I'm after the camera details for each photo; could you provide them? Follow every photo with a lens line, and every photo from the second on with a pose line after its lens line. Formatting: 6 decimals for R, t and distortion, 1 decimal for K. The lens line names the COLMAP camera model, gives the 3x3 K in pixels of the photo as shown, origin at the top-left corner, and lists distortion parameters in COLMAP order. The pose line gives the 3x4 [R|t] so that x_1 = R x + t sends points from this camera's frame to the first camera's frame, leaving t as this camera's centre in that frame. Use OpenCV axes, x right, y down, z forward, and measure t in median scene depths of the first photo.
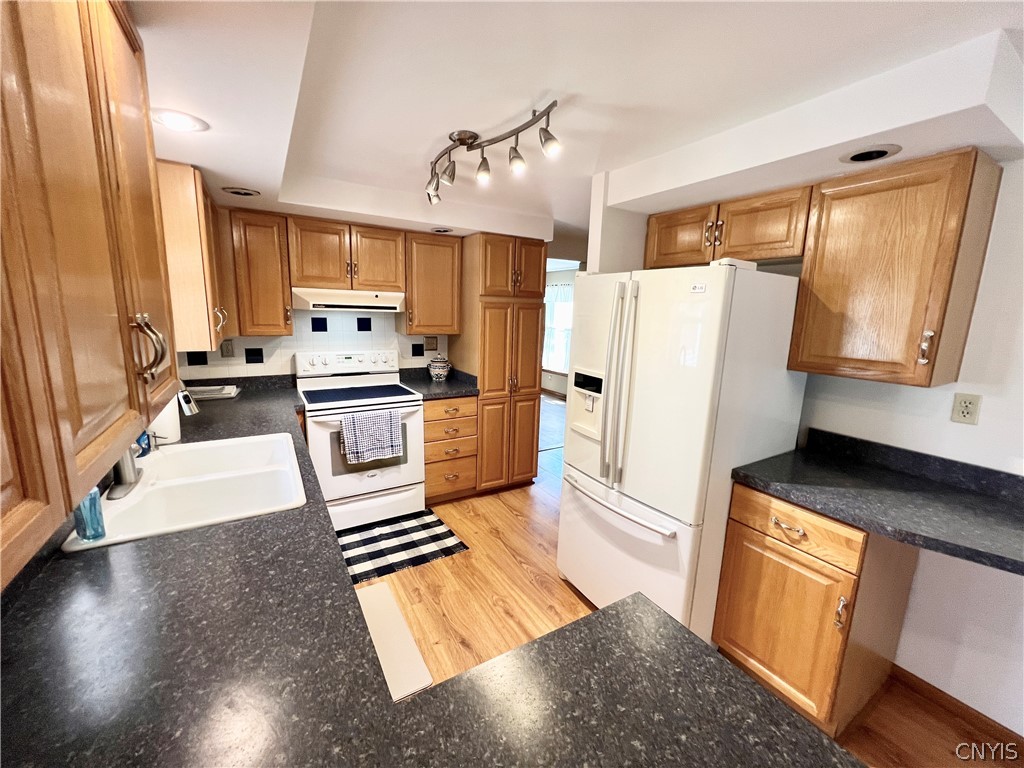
lens RADIAL K [[412.4, 0, 507.6], [0, 412.4, 382.2], [0, 0, 1]] dist [-0.001407, 0.000401]
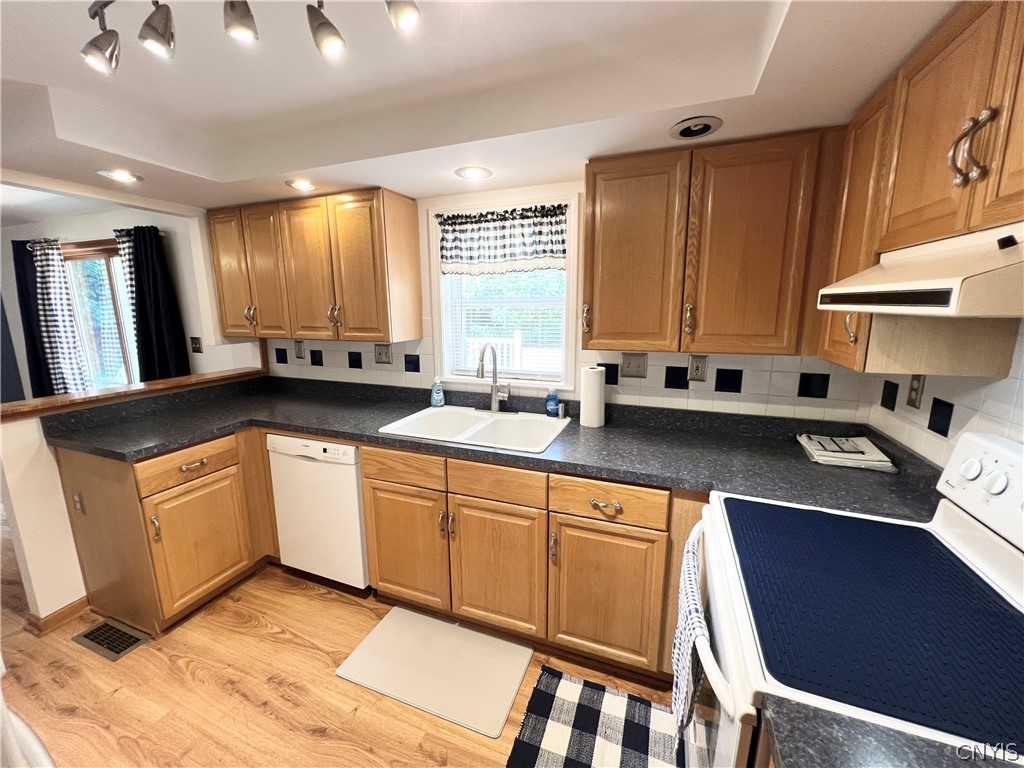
lens RADIAL K [[412.4, 0, 507.6], [0, 412.4, 382.2], [0, 0, 1]] dist [-0.001407, 0.000401]
pose [[-0.791316, 0.092731, -0.604334, 0.016010], [-0.121358, 0.944942, 0.303901, -0.177641], [0.599242, 0.313823, -0.736494, 1.043773]]
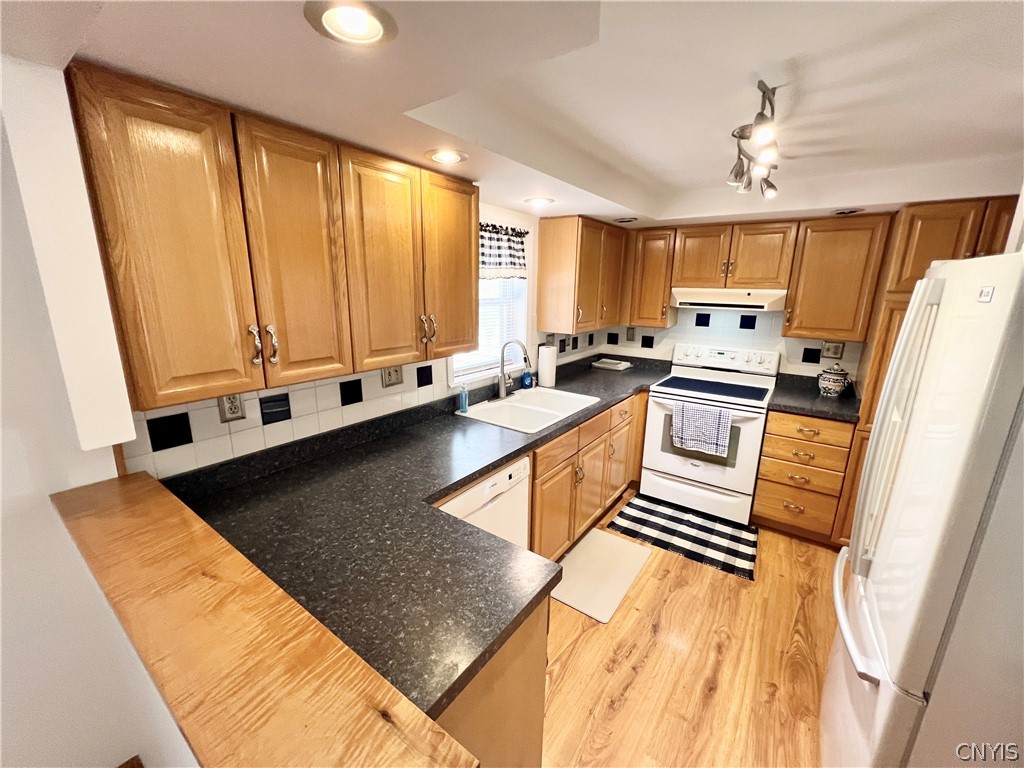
lens RADIAL K [[412.4, 0, 507.6], [0, 412.4, 382.2], [0, 0, 1]] dist [-0.001407, 0.000401]
pose [[0.386536, 0.189005, -0.902700, 0.388282], [-0.165136, 0.977142, 0.133880, -0.042156], [0.907370, 0.097319, 0.408912, 0.105435]]
